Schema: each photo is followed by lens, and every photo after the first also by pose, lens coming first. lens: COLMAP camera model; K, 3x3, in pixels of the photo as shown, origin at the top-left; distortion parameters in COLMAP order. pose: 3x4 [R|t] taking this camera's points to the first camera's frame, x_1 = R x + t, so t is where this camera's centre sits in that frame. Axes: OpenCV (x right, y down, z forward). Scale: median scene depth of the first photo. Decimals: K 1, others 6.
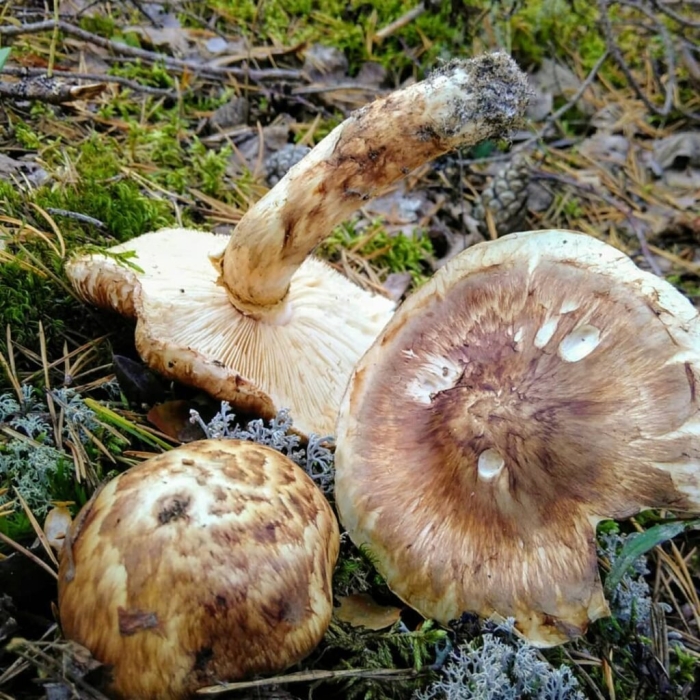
lens RADIAL K [[1058.2, 0, 350.0], [0, 1058.2, 350.0], [0, 0, 1]] dist [-0.016052, -0.093079]
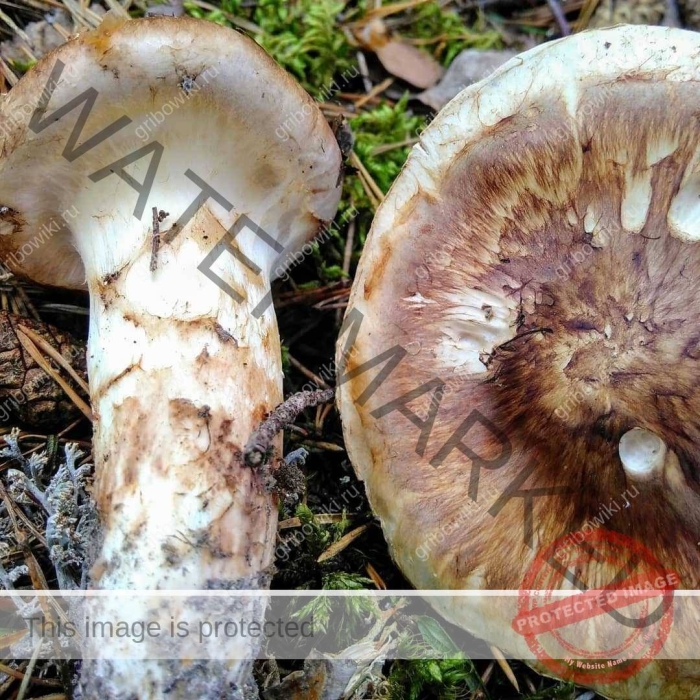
lens RADIAL K [[1058.2, 0, 350.0], [0, 1058.2, 350.0], [0, 0, 1]] dist [-0.016052, -0.093079]
pose [[0.925751, -0.366502, 0.093065, -0.052330], [0.342818, 0.917331, 0.202436, -0.116203], [-0.159564, -0.155501, 0.974863, 0.417206]]
